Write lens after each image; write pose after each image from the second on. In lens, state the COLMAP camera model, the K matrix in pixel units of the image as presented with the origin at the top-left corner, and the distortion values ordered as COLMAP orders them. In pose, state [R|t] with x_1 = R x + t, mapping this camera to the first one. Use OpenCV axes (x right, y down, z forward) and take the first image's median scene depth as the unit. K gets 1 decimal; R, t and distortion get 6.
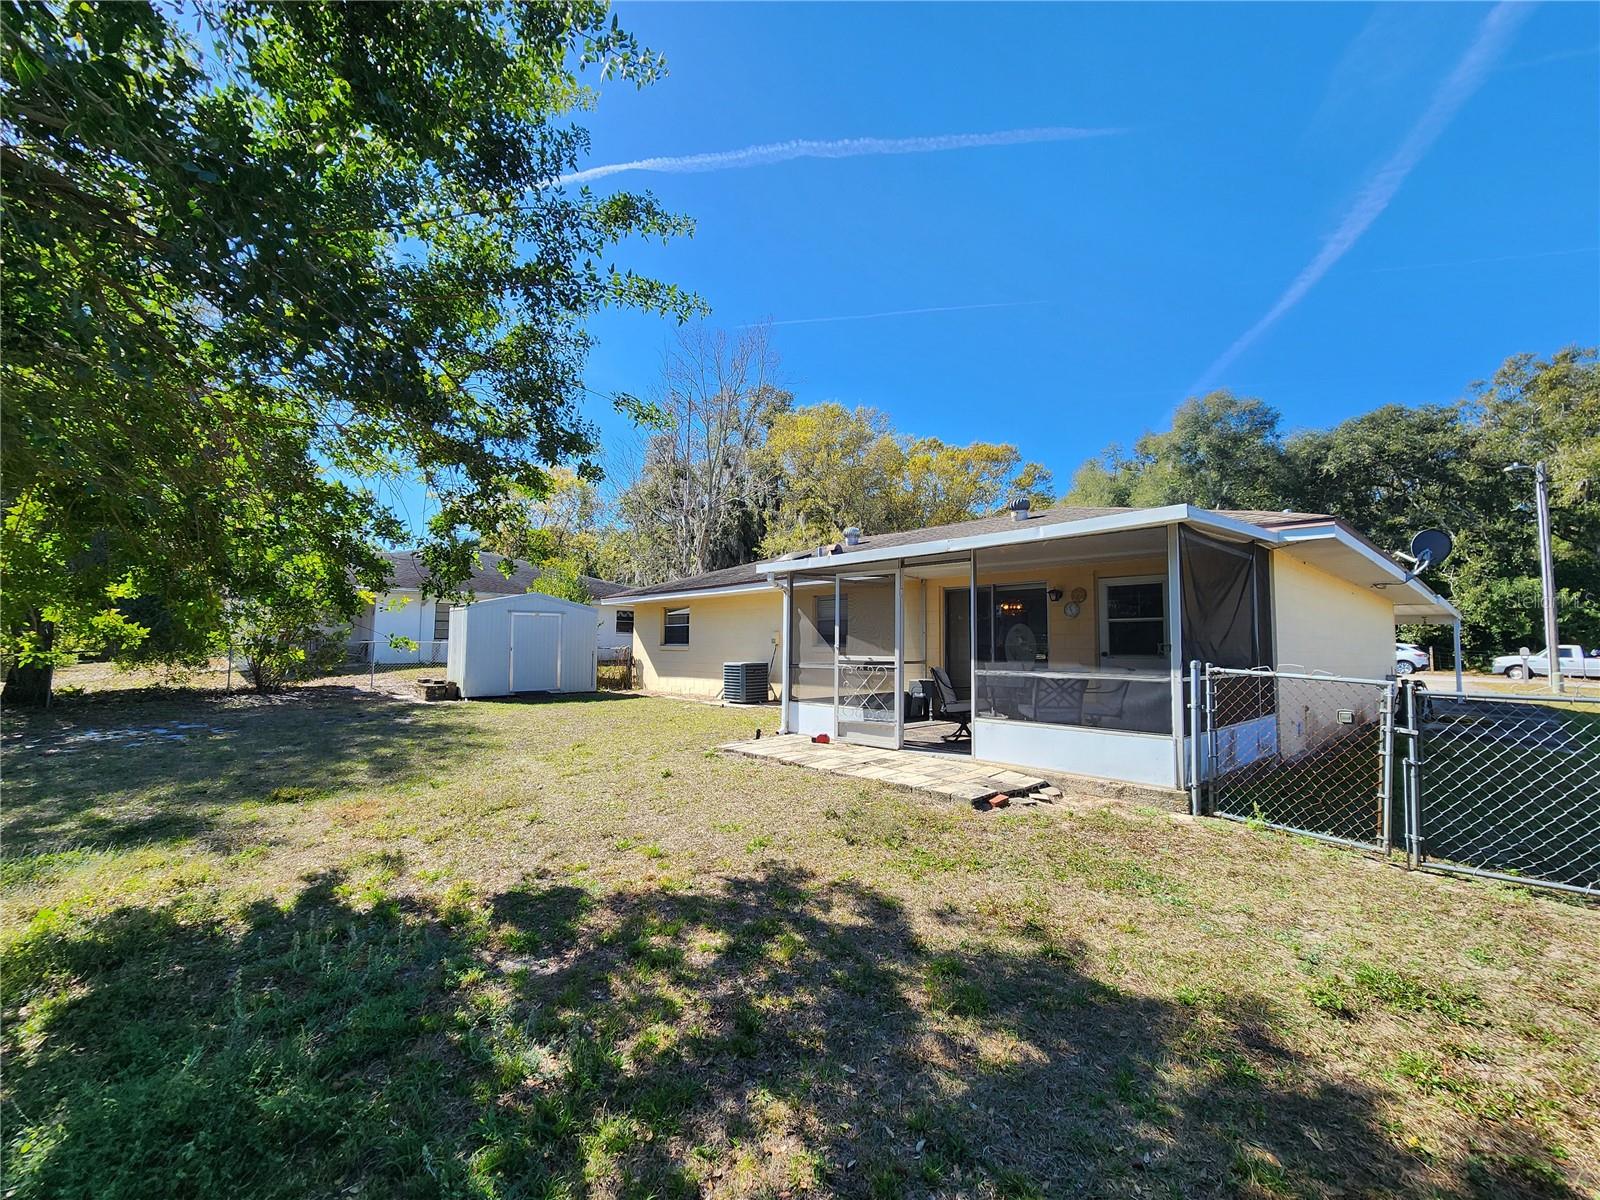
lens RADIAL K [[656.9, 0, 800.7], [0, 656.9, 605.3], [0, 0, 1]] dist [-0.001659, 0.000481]
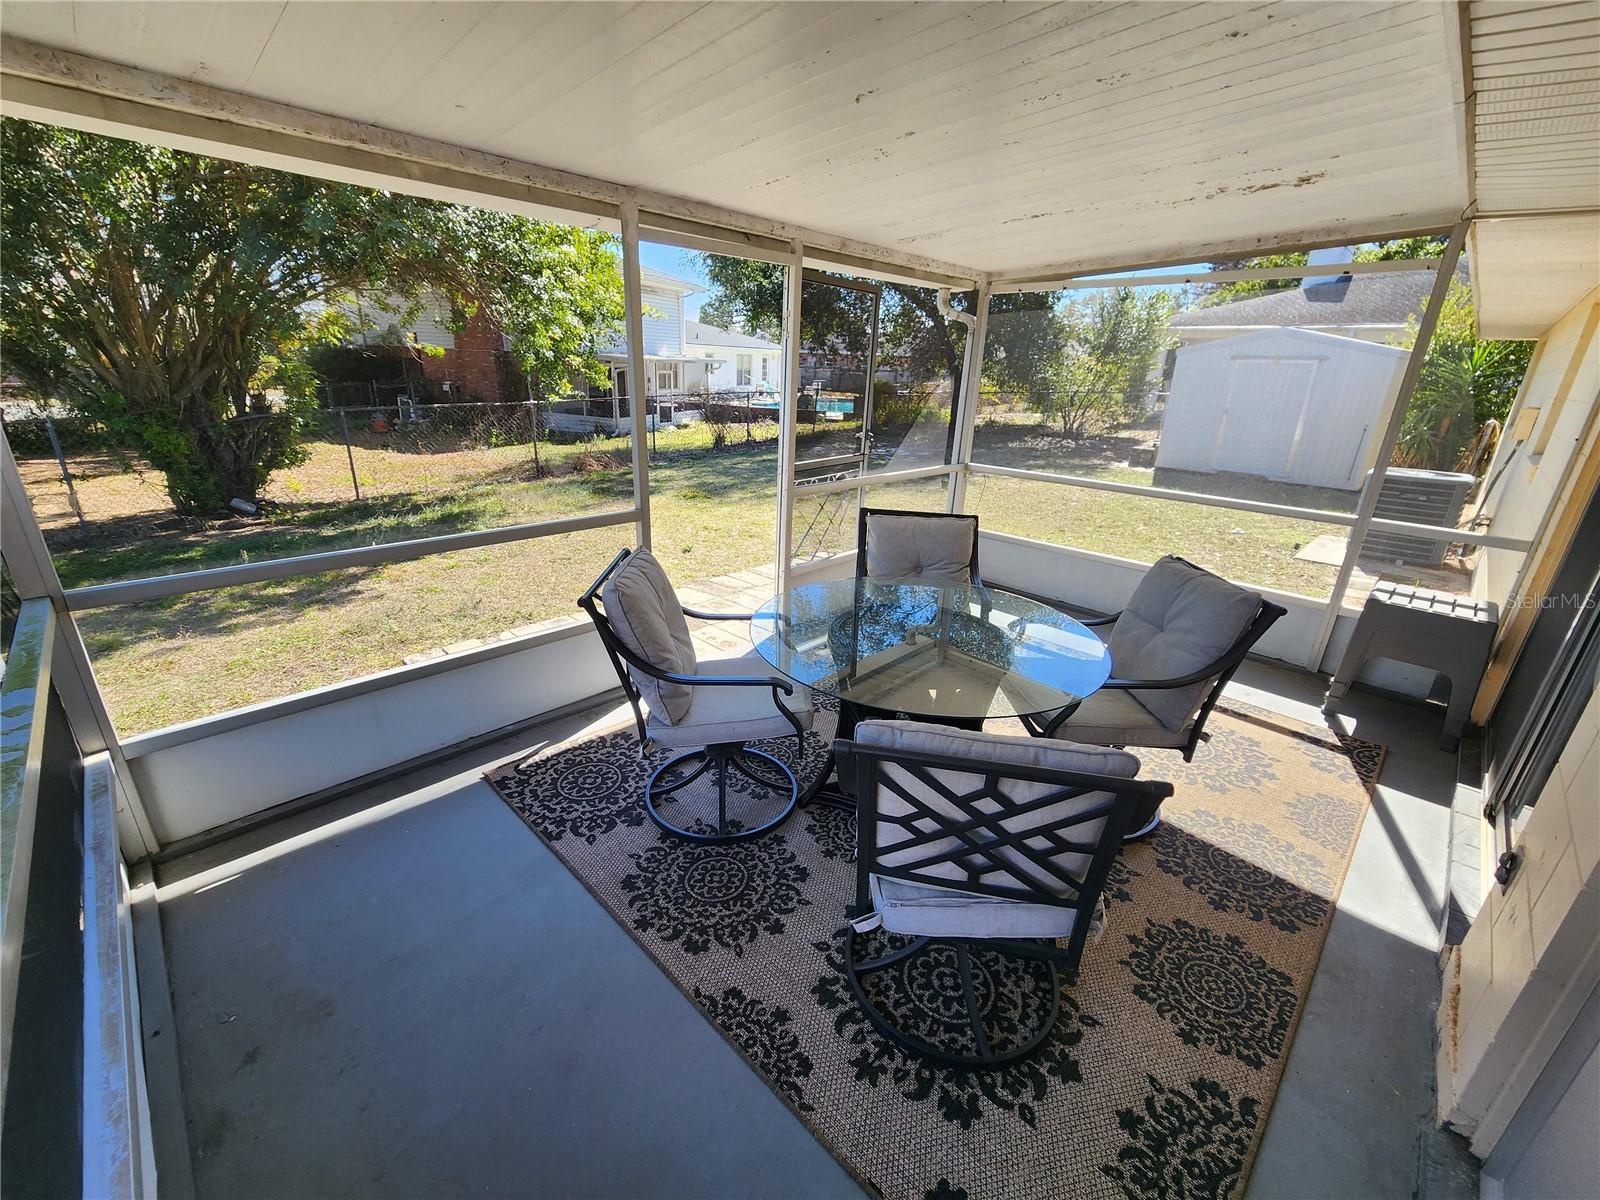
lens RADIAL K [[656.9, 0, 793.7], [0, 656.9, 605.8], [0, 0, 1]] dist [-0.001659, 0.000481]
pose [[0.025488, 0.340363, -0.939948, 0.886326], [0.030499, 0.939551, 0.341047, 0.009797], [0.999210, -0.037360, 0.013567, 1.373448]]
